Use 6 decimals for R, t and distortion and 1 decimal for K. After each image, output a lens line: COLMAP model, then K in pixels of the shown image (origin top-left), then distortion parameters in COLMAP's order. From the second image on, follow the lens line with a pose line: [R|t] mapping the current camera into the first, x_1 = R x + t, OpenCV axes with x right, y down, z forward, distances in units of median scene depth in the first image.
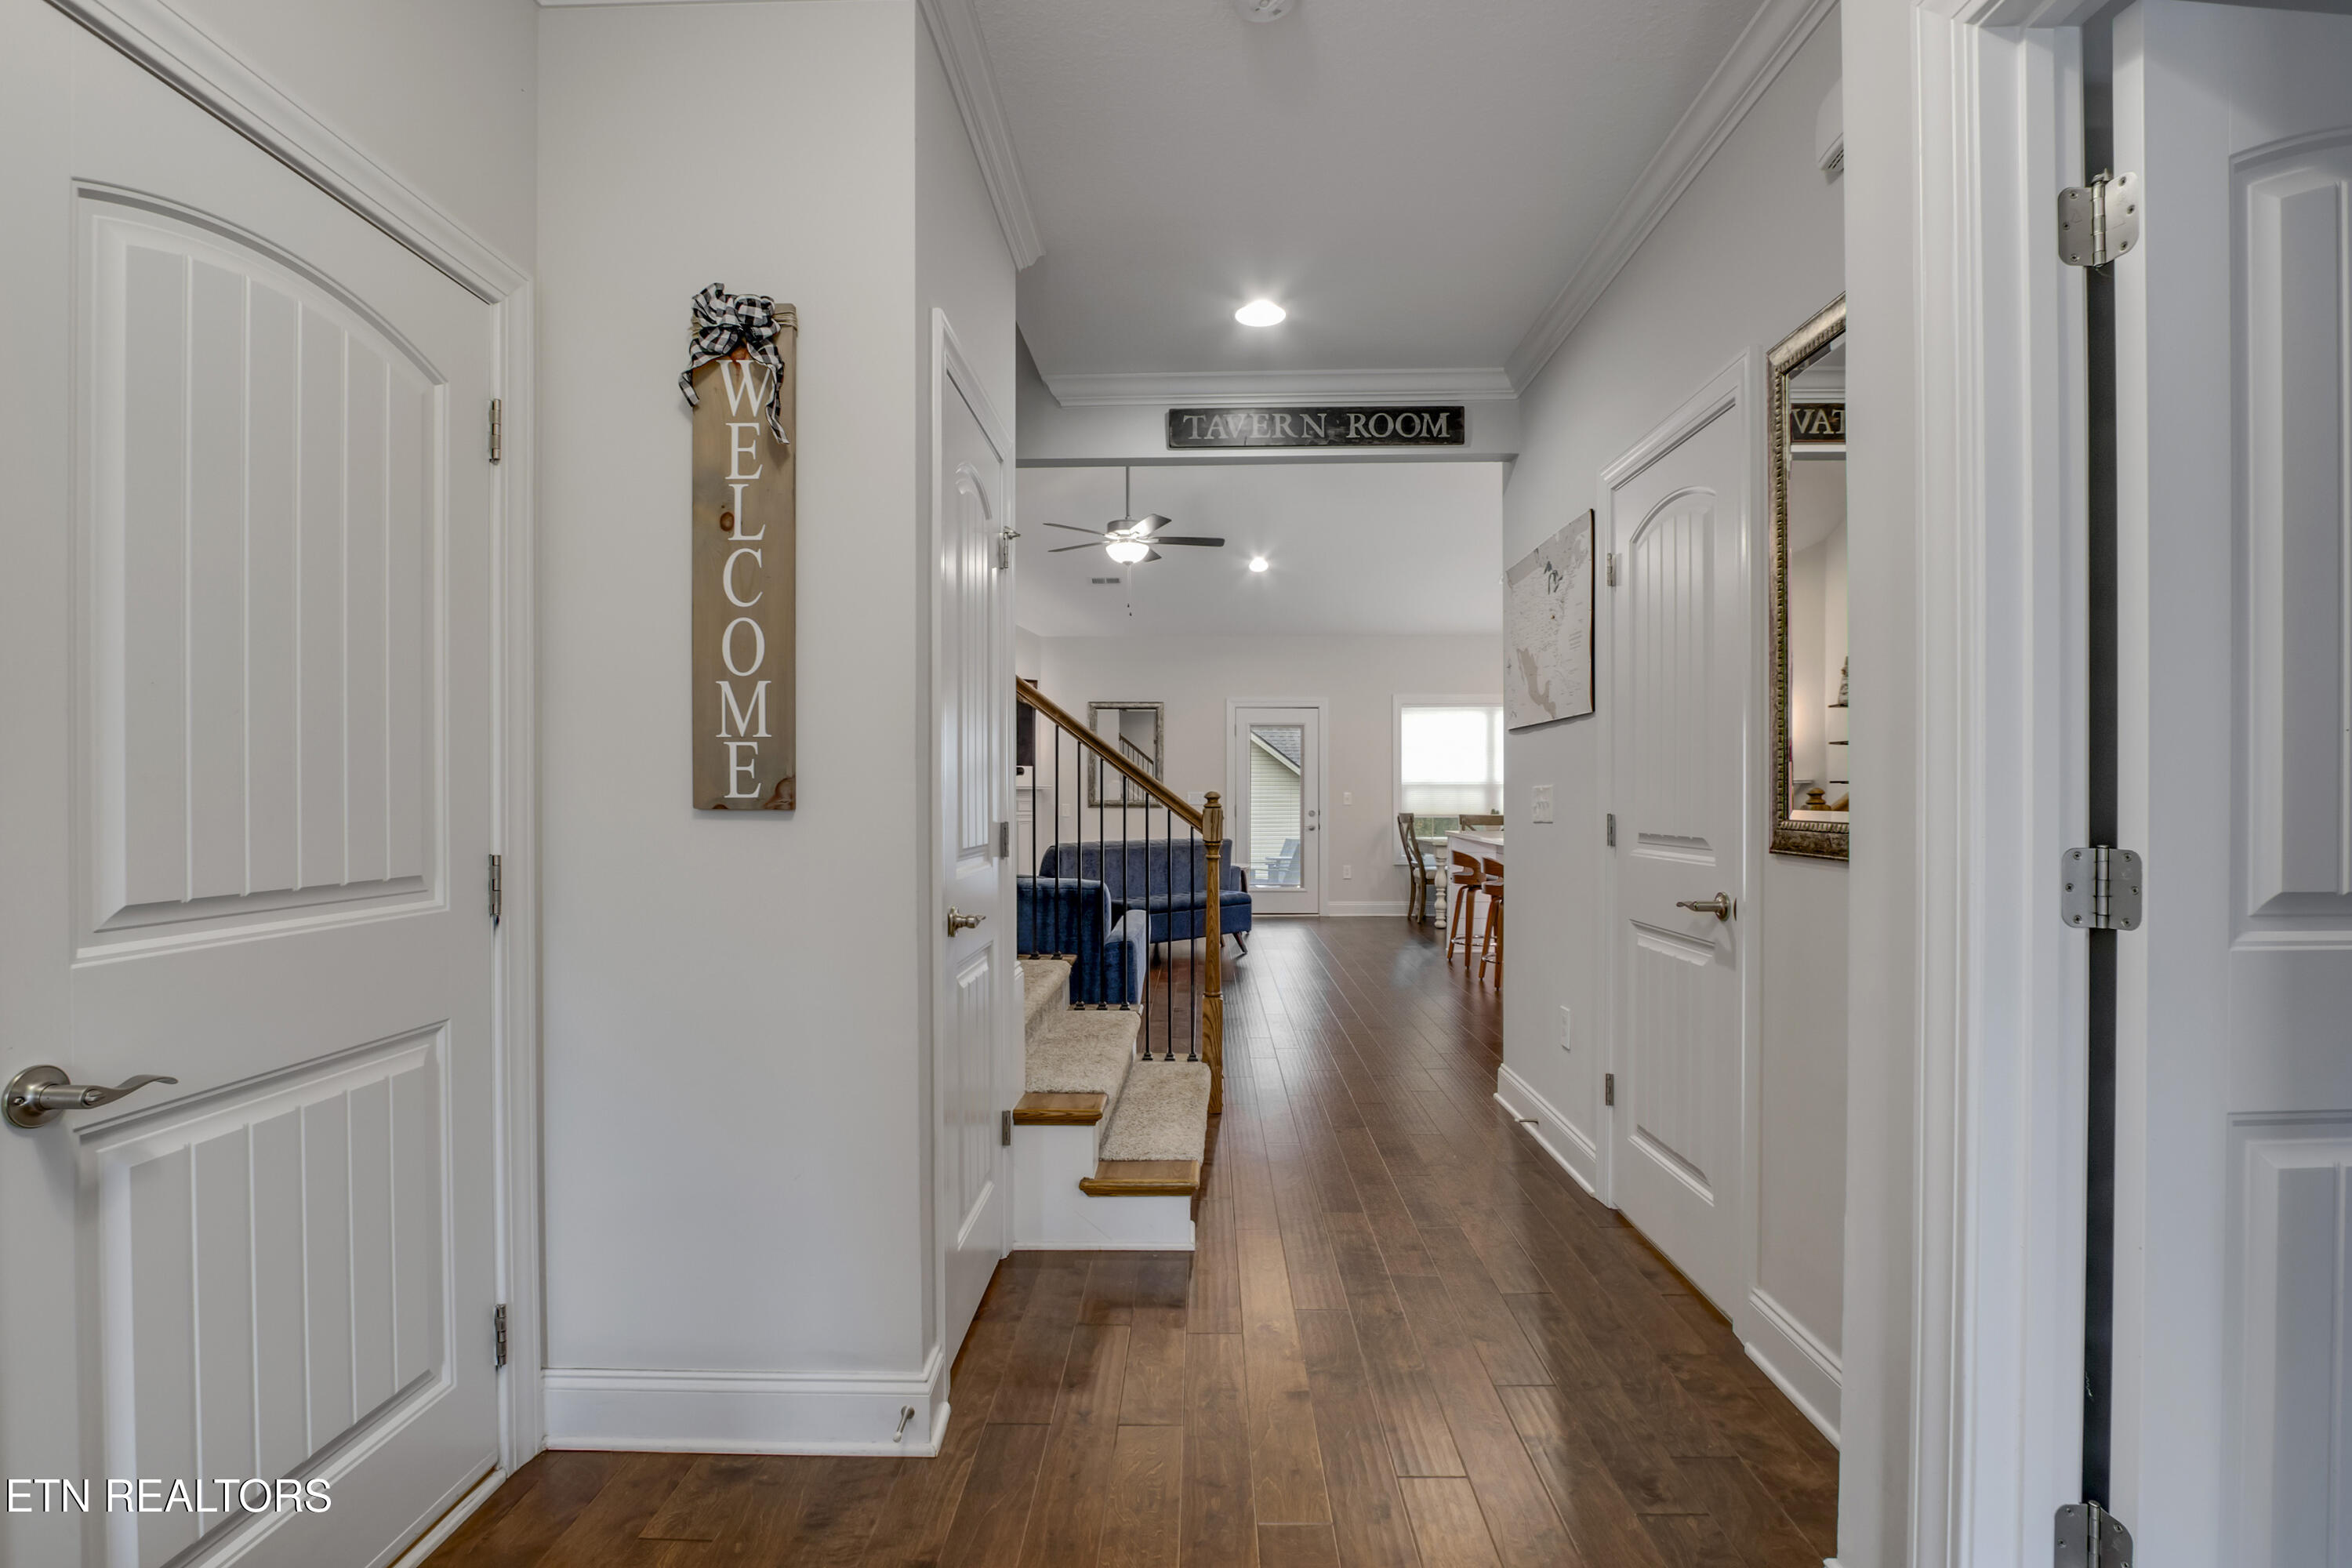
lens RADIAL K [[1099.5, 0, 1206.5], [0, 1099.5, 814.1], [0, 0, 1]] dist [-0.029554, 0.006046]
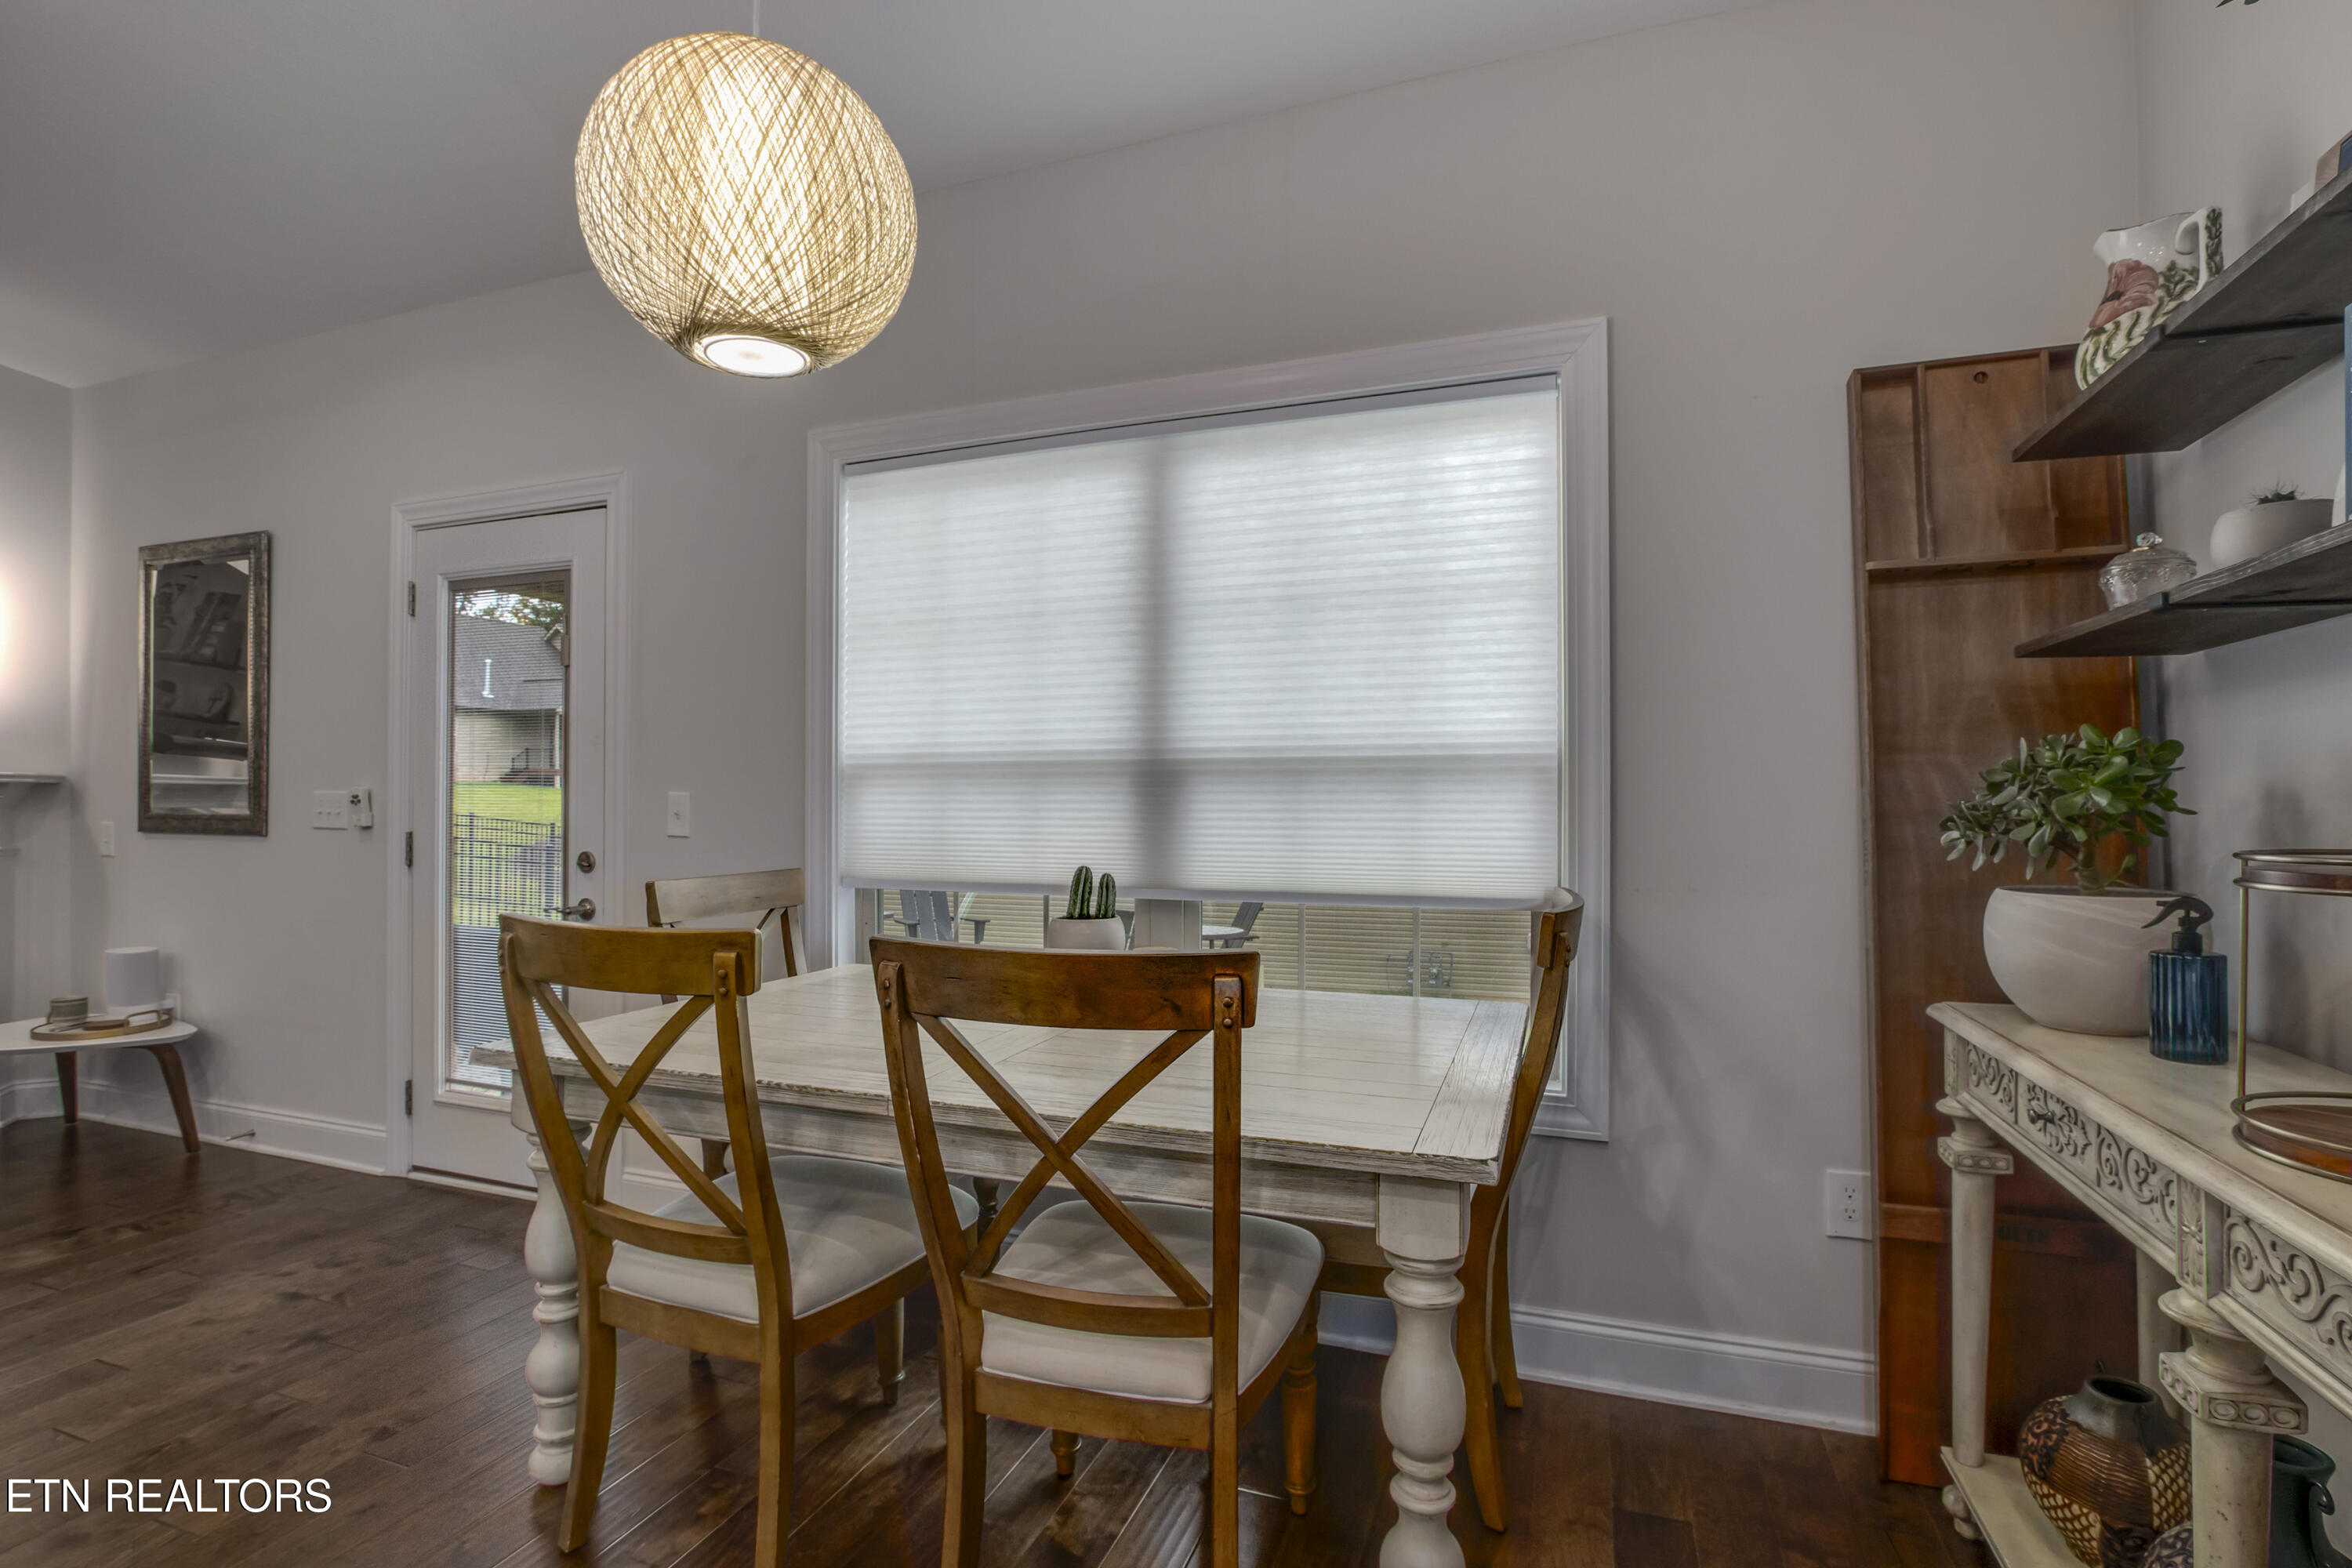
lens RADIAL K [[1099.5, 0, 1178.9], [0, 1099.5, 801.9], [0, 0, 1]] dist [-0.029554, 0.006046]
pose [[0.939041, 0.007984, -0.343714, 0.360106], [-0.013066, 0.999837, -0.012471, -0.015985], [0.343558, 0.016201, 0.938992, 0.806197]]
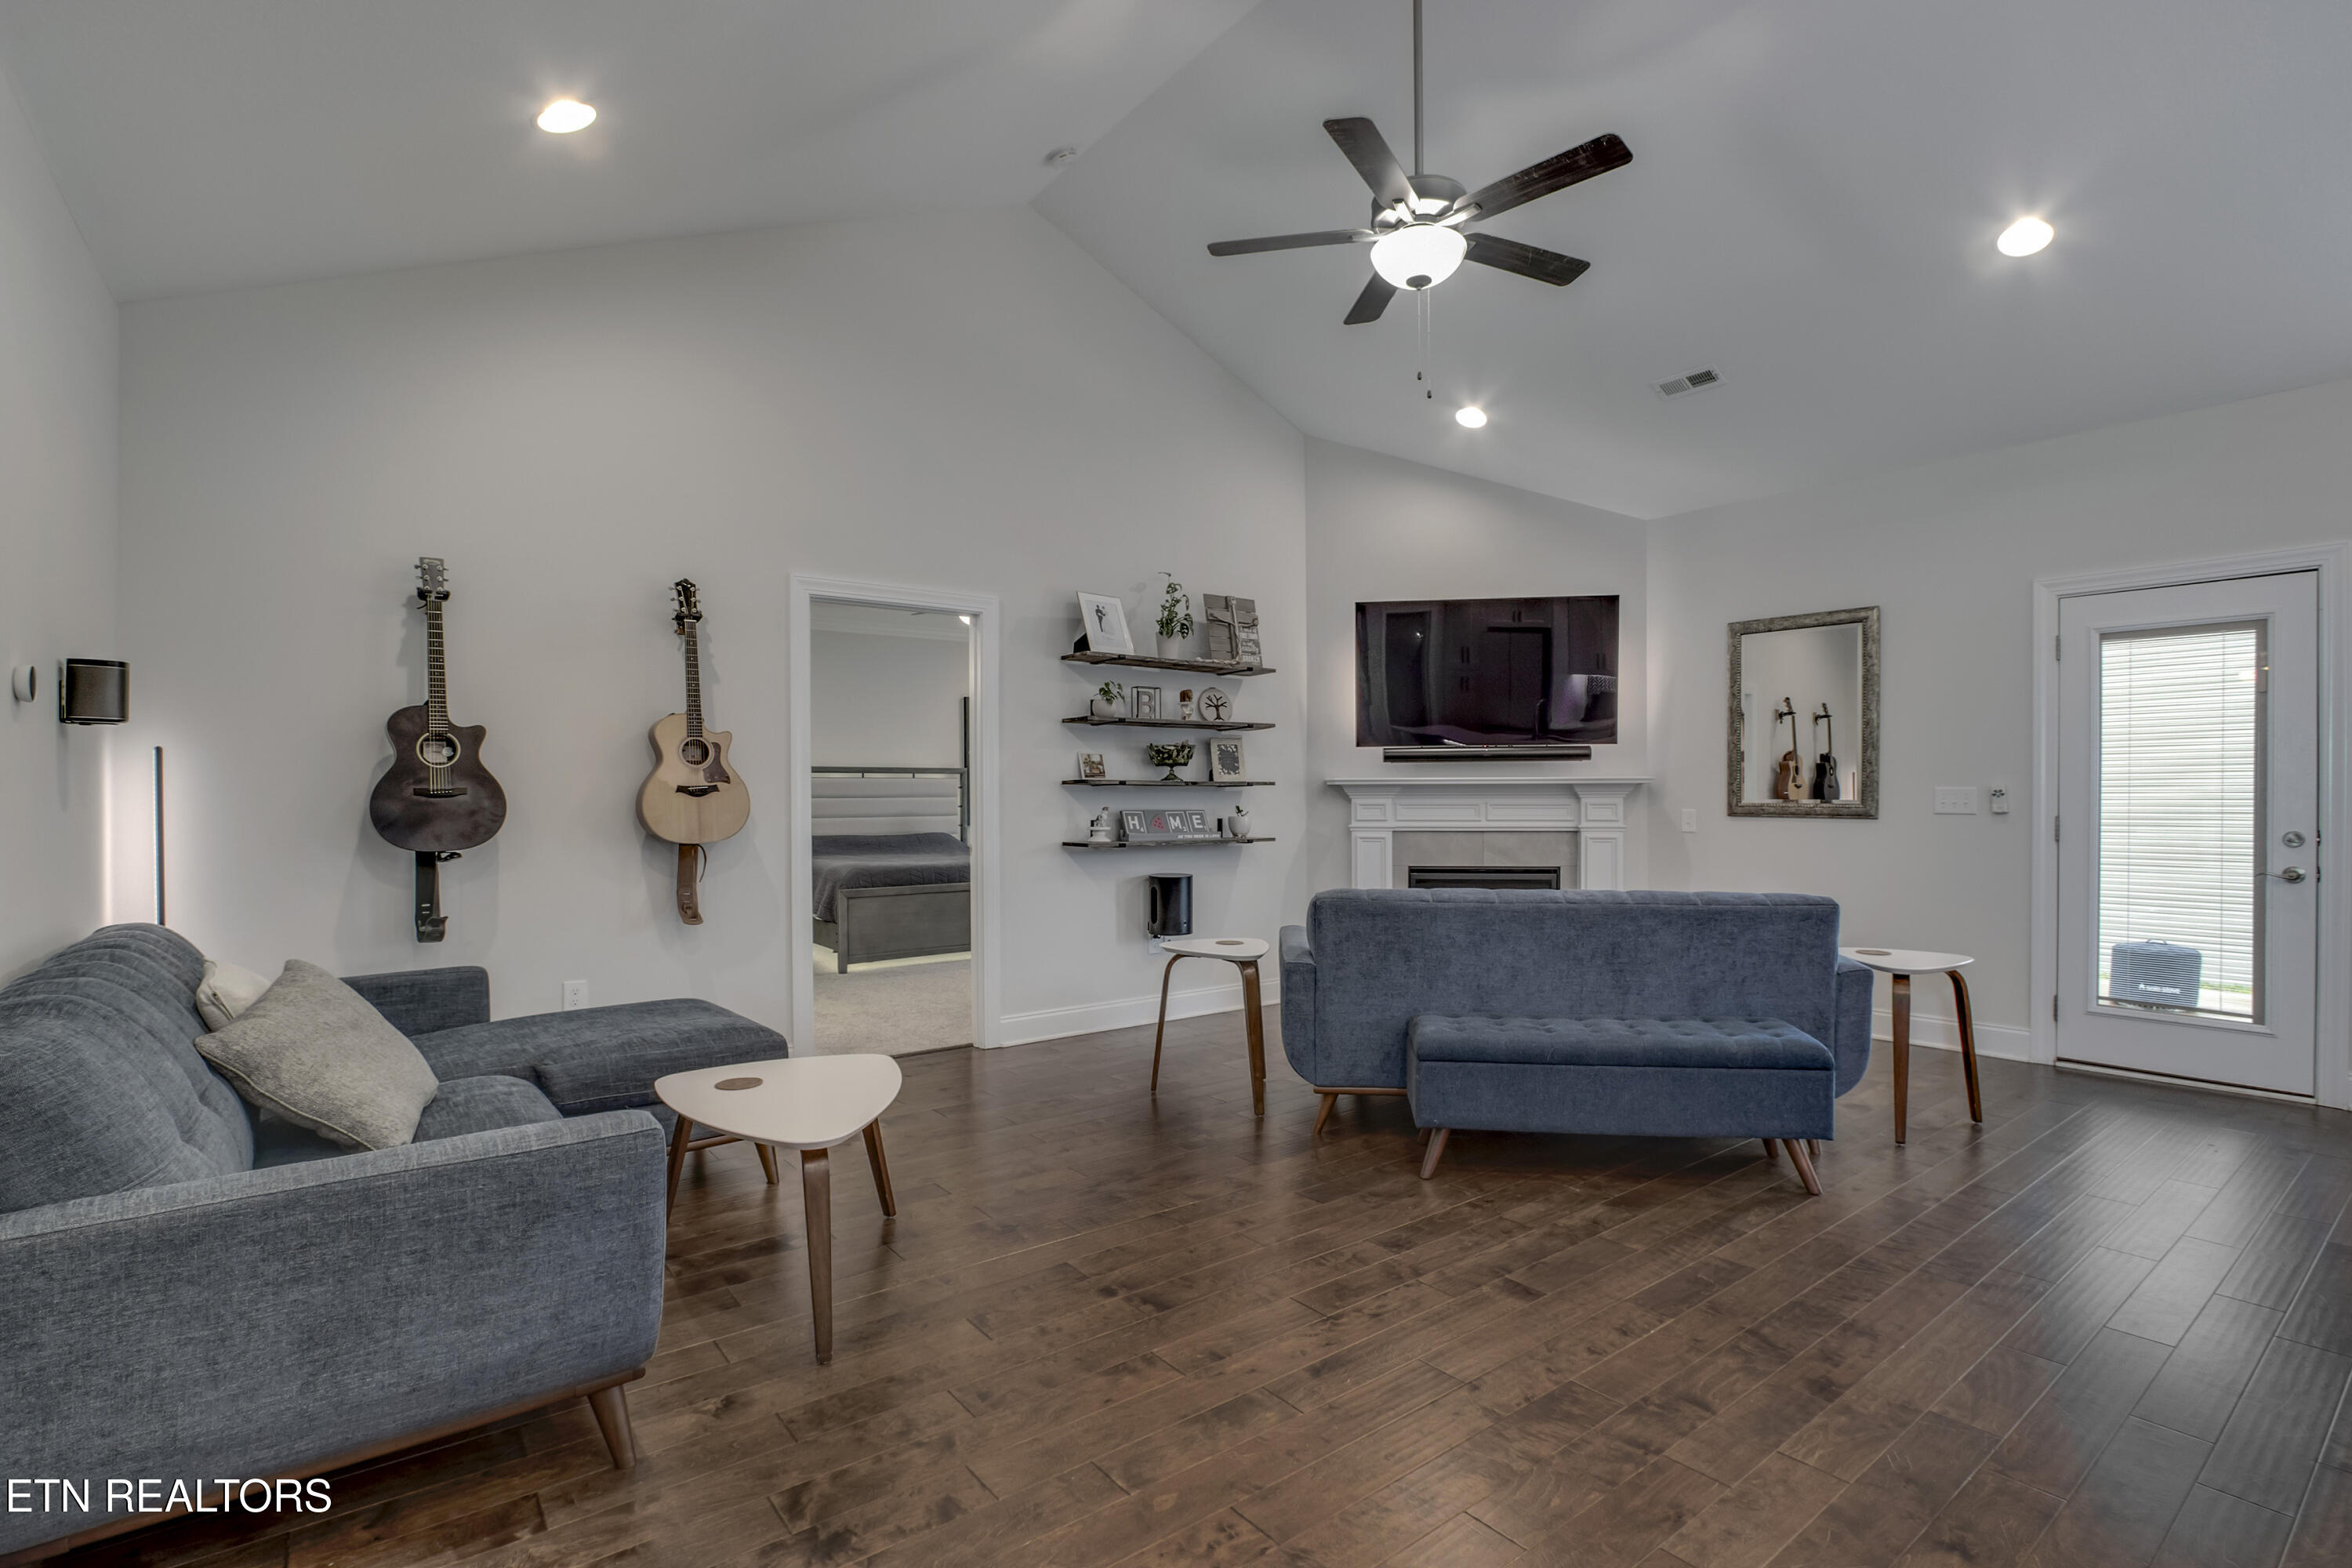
lens RADIAL K [[1099.5, 0, 1176.7], [0, 1099.5, 797.7], [0, 0, 1]] dist [-0.029554, 0.006046]
pose [[0.608719, 0.005888, -0.793364, 0.162750], [-0.014039, 0.999896, -0.003351, -0.009024], [0.793262, 0.013178, 0.608738, 0.463696]]
